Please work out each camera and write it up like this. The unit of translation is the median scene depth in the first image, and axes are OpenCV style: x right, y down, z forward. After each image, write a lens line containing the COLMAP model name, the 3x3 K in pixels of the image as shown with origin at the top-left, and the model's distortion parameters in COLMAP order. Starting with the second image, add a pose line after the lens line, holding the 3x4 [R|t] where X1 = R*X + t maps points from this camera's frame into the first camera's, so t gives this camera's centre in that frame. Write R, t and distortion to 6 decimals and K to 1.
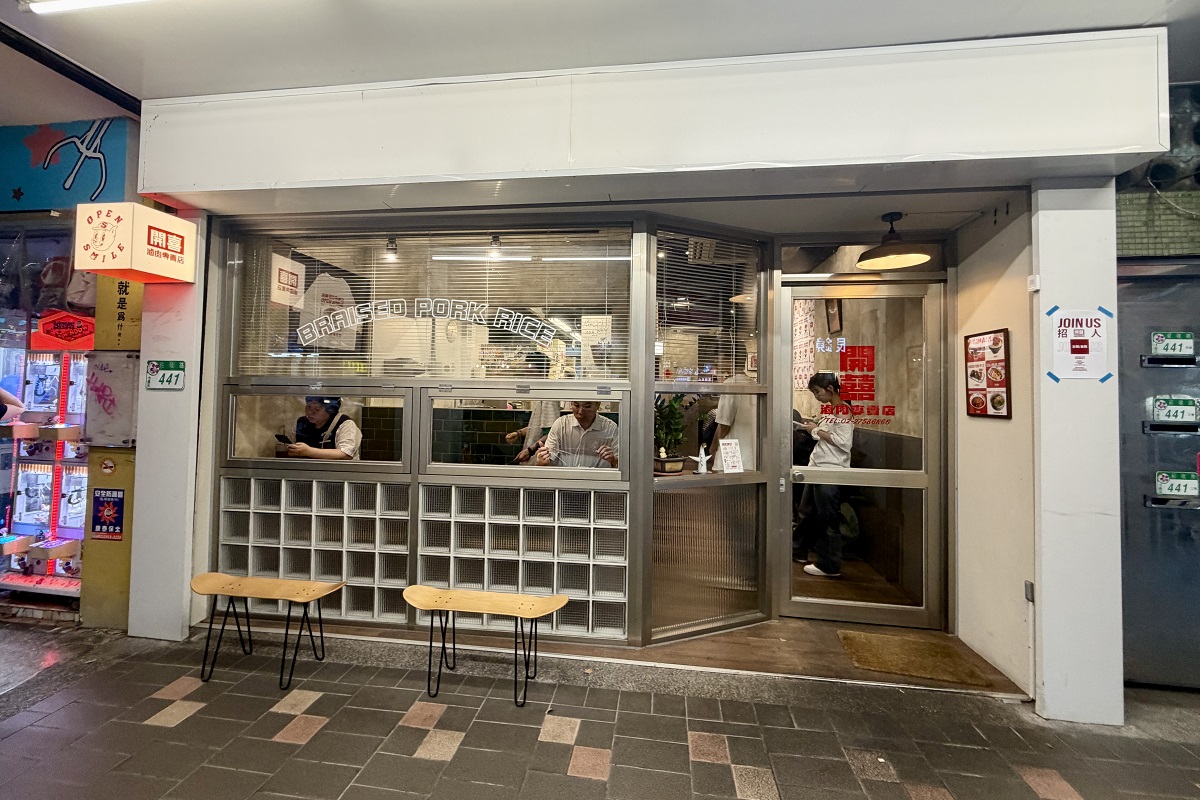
lens RADIAL K [[485.2, 0, 589.5], [0, 485.2, 378.4], [0, 0, 1]] dist [0.001504, 0.000042]
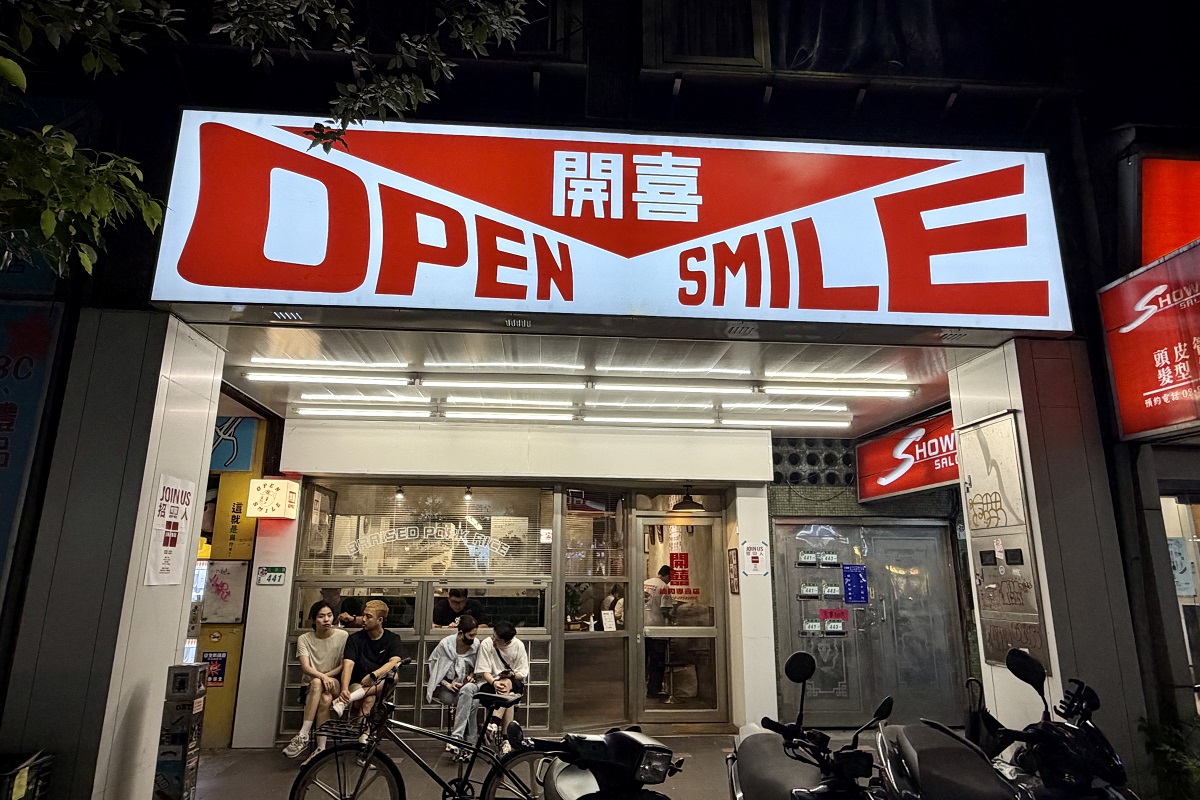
lens RADIAL K [[721.1, 0, 600.8], [0, 721.1, 397.0], [0, 0, 1]] dist [-0.001995, 0.000445]
pose [[0.974523, 0.042842, 0.220160, -0.346112], [0.004392, 0.977755, -0.209705, -0.081368], [-0.224246, 0.205329, 0.952656, -1.673730]]
